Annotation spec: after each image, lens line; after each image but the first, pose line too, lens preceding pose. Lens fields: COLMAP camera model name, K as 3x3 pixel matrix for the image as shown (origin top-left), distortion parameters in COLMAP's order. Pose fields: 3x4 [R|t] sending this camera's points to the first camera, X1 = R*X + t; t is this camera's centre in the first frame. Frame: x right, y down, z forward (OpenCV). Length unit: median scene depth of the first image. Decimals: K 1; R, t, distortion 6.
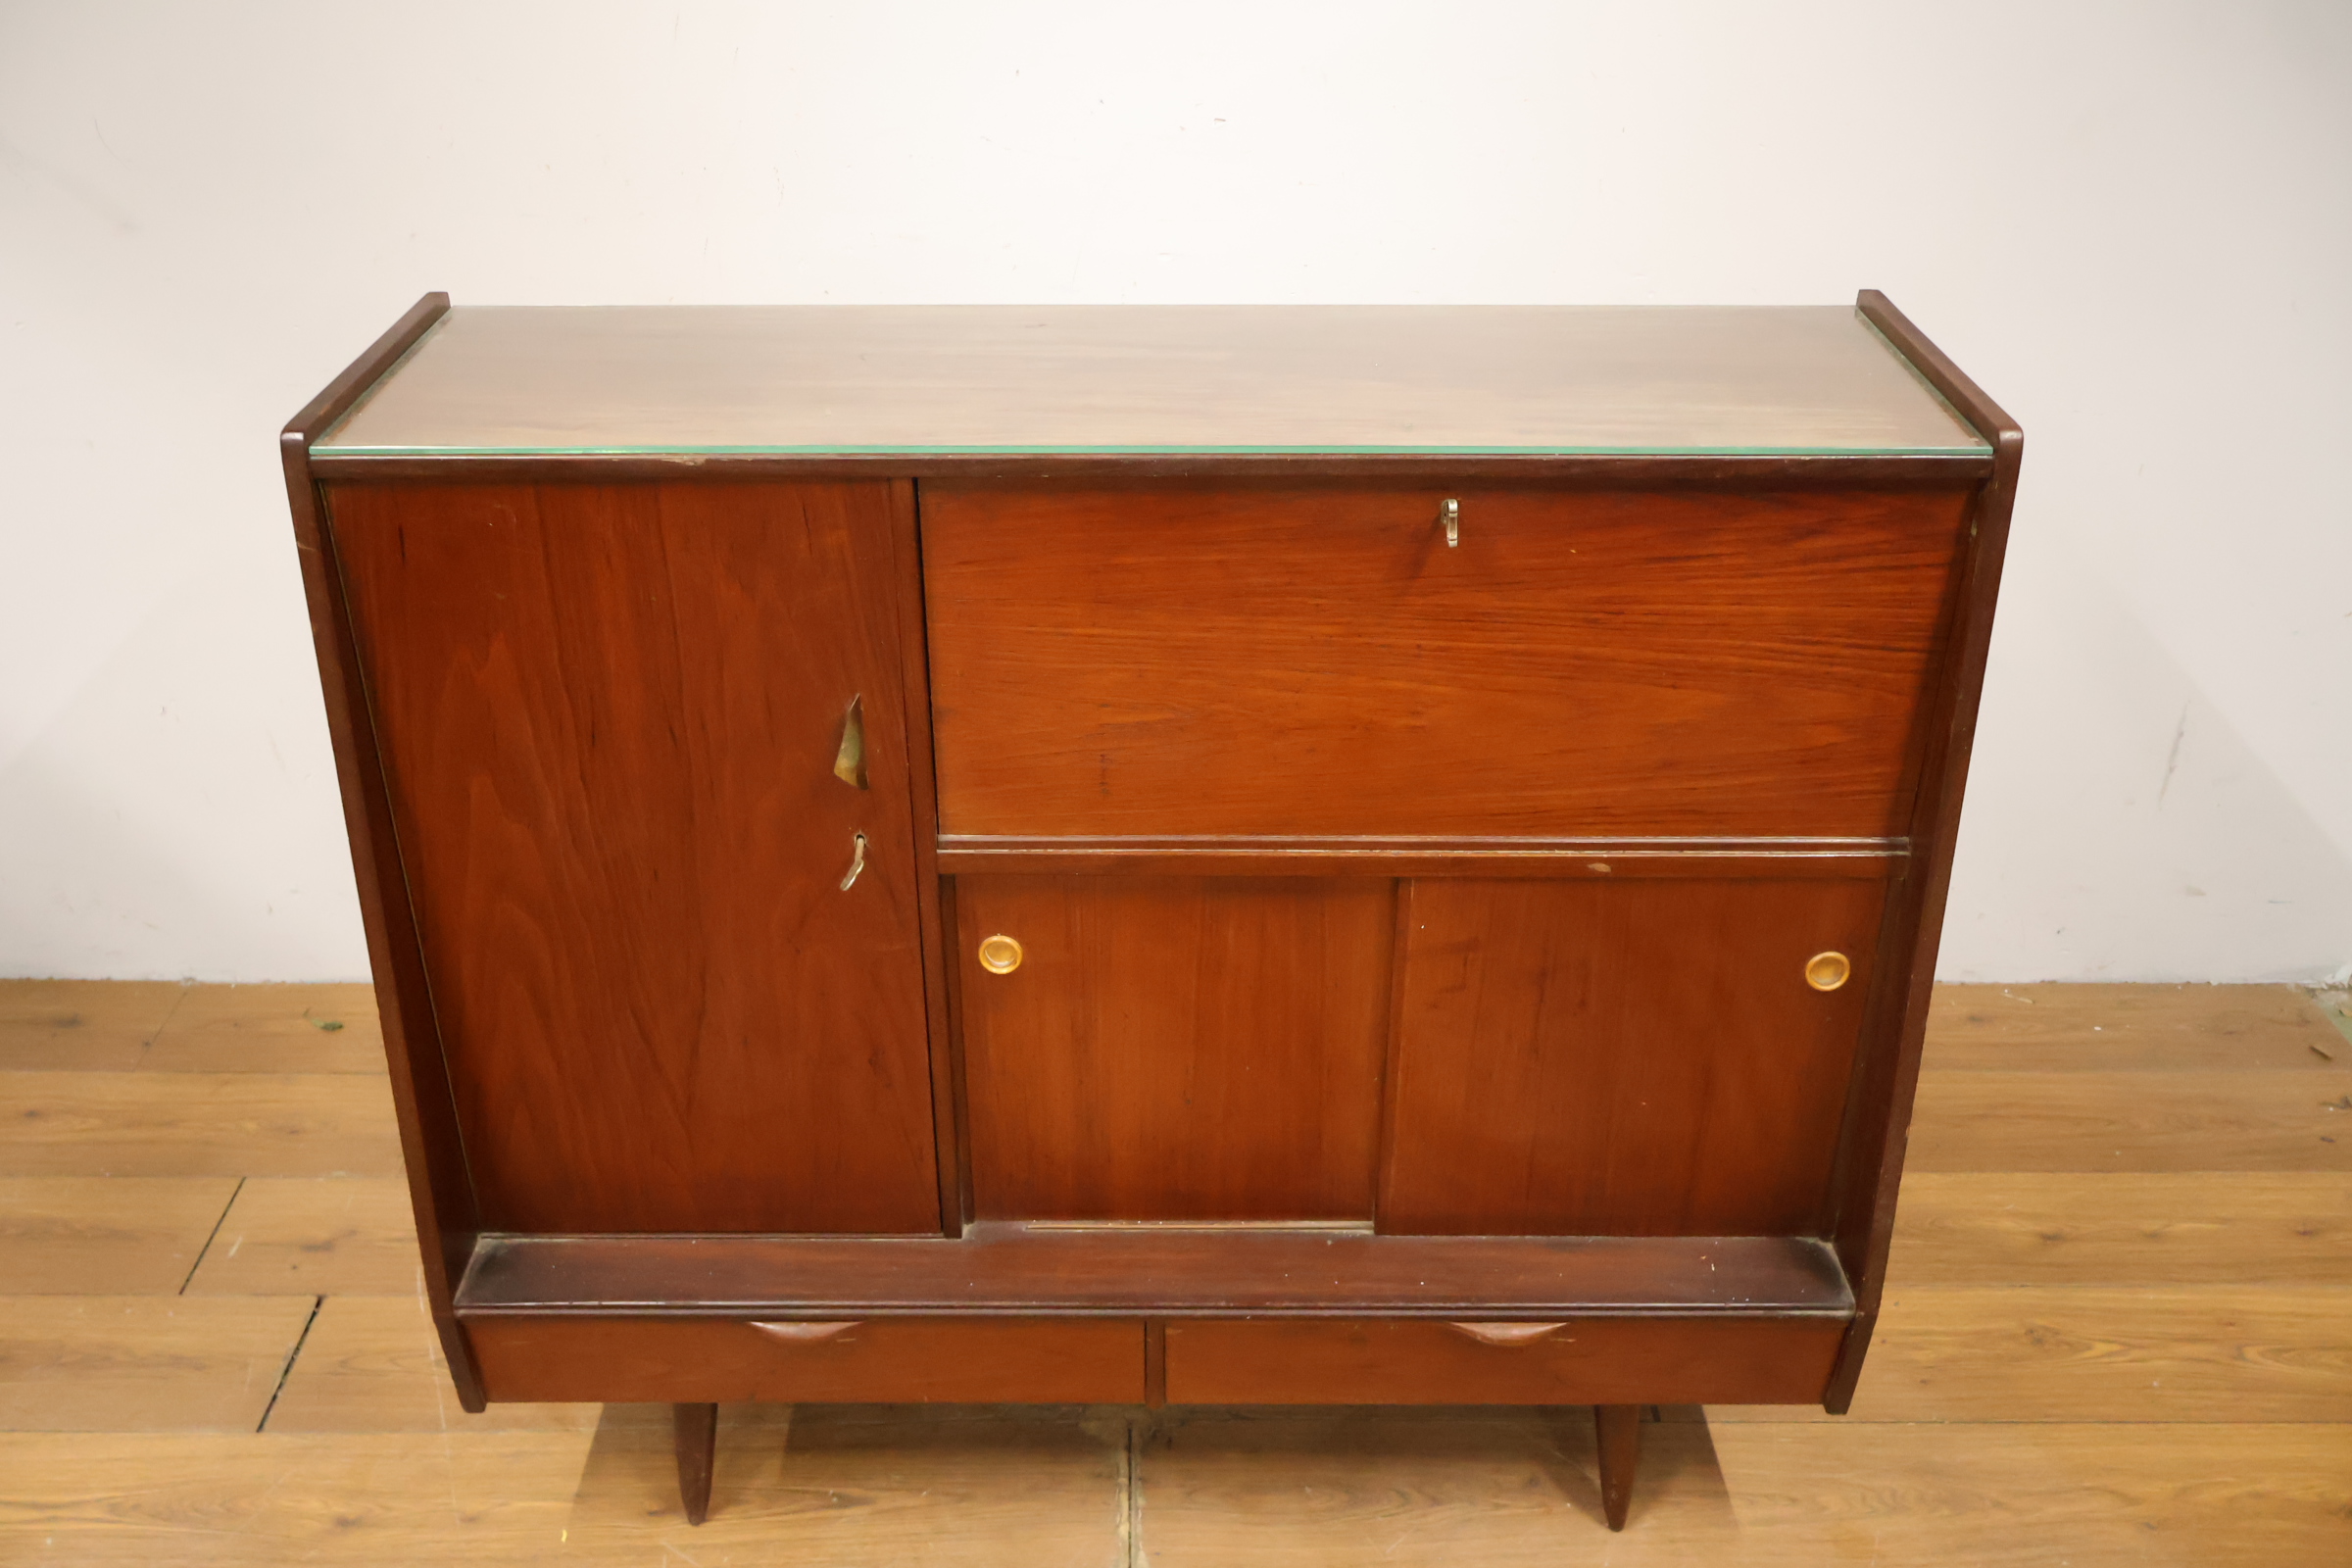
lens RADIAL K [[2156.2, 0, 1163.2], [0, 2156.2, 815.4], [0, 0, 1]] dist [0.013851, -0.008540]
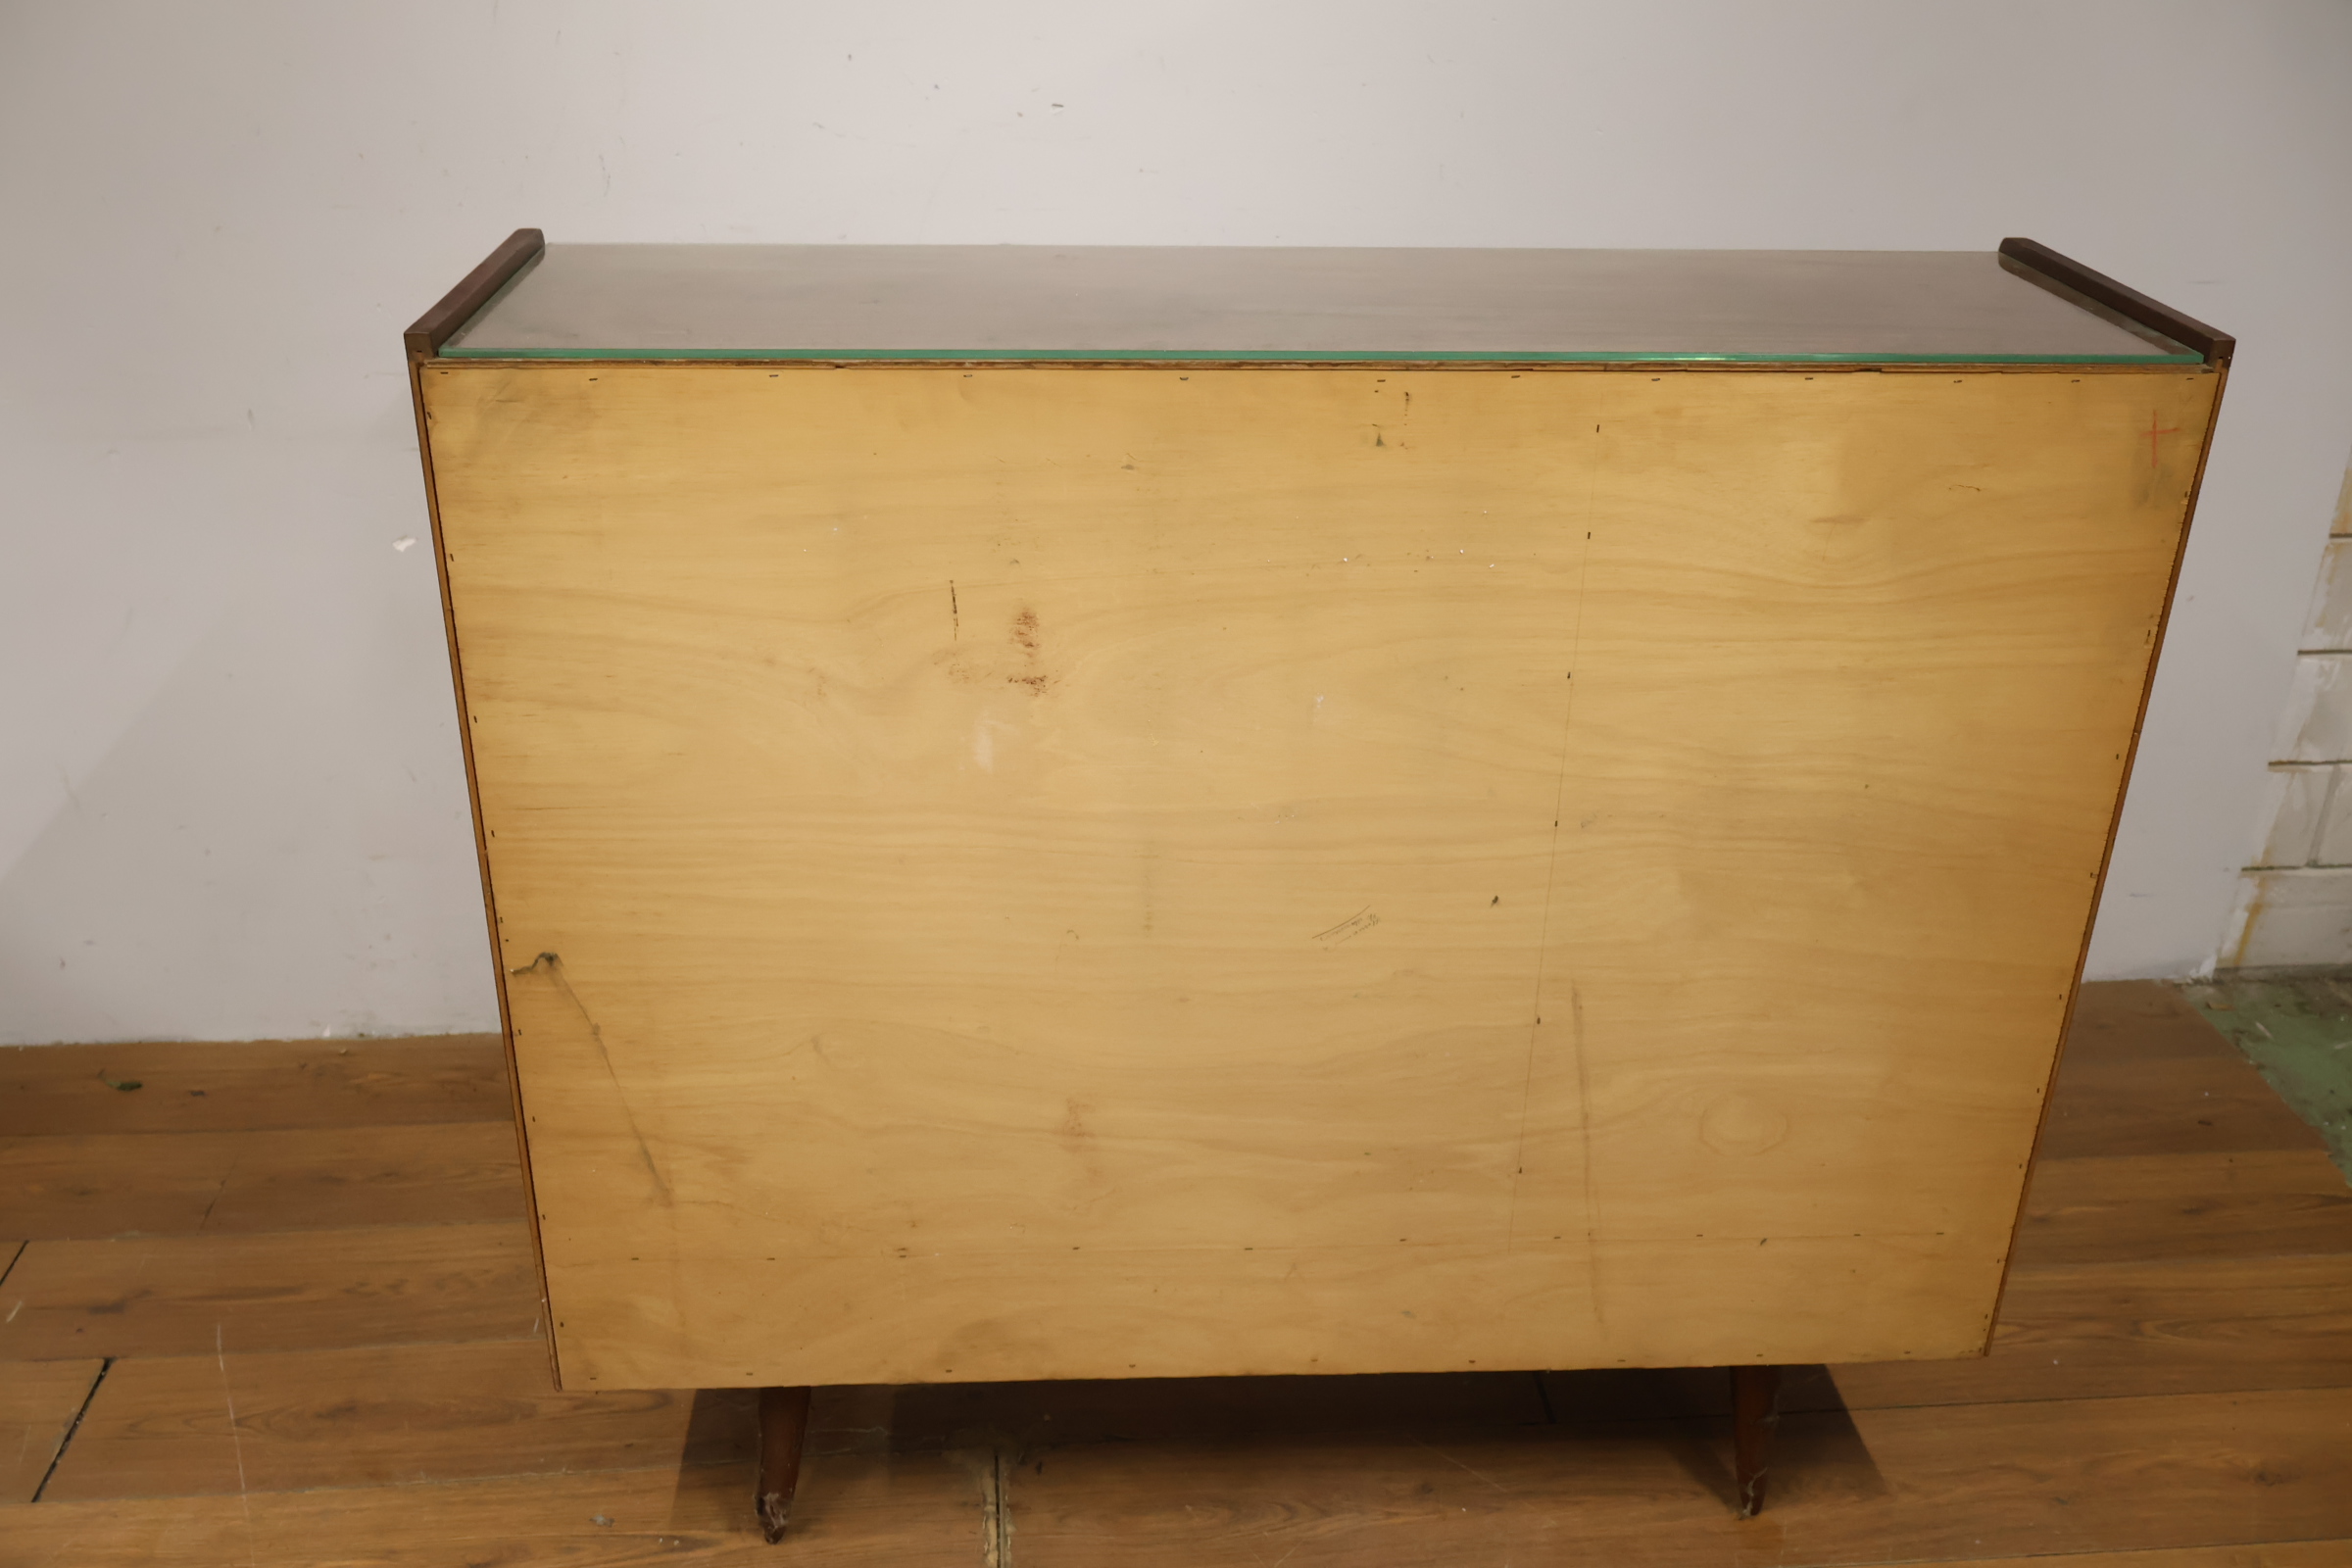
lens RADIAL K [[2170.4, 0, 1168.9], [0, 2170.4, 784.6], [0, 0, 1]] dist [0.006121, -0.002836]
pose [[0.997380, -0.025125, 0.067833, 0.002300], [0.030462, 0.996422, -0.078832, 0.068717], [-0.065610, 0.080692, 0.994577, 0.035350]]
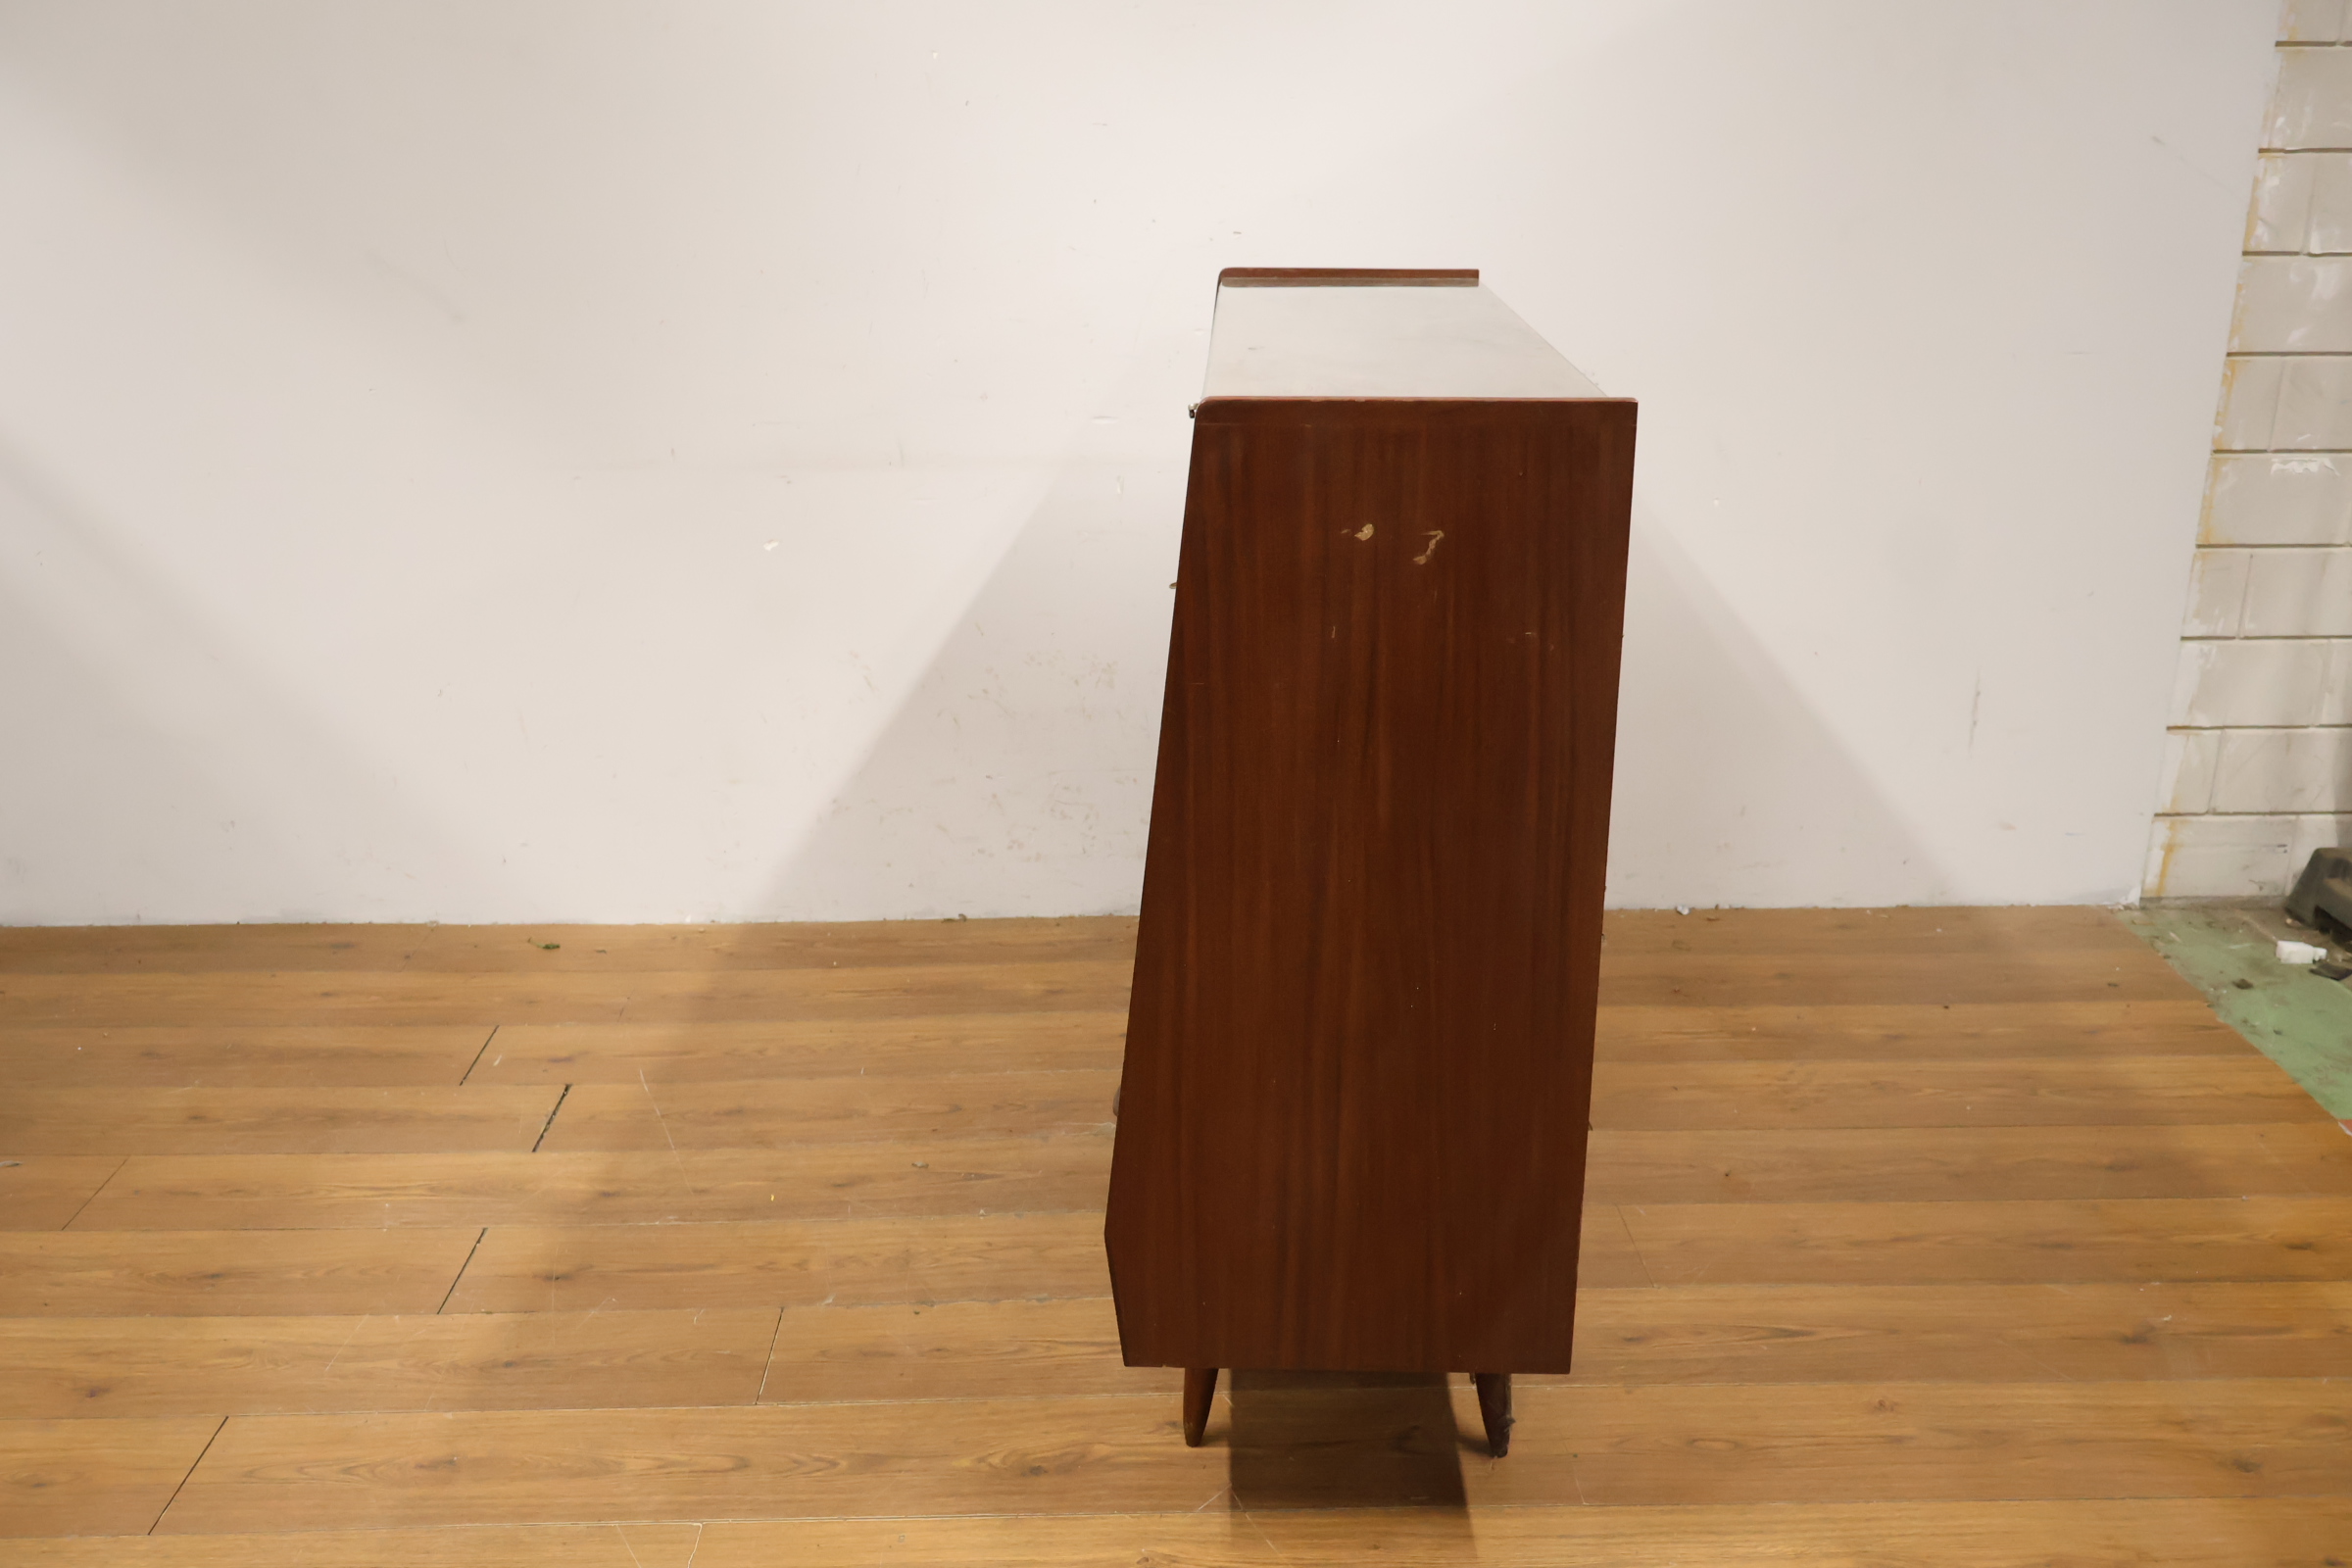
lens RADIAL K [[2178.7, 0, 1174.9], [0, 2178.7, 783.9], [0, 0, 1]] dist [0.010070, 0.005781]
pose [[0.999843, -0.016450, 0.006583, -0.030170], [0.017418, 0.980635, -0.195069, 0.319348], [-0.003246, 0.195153, 0.980767, -0.340923]]
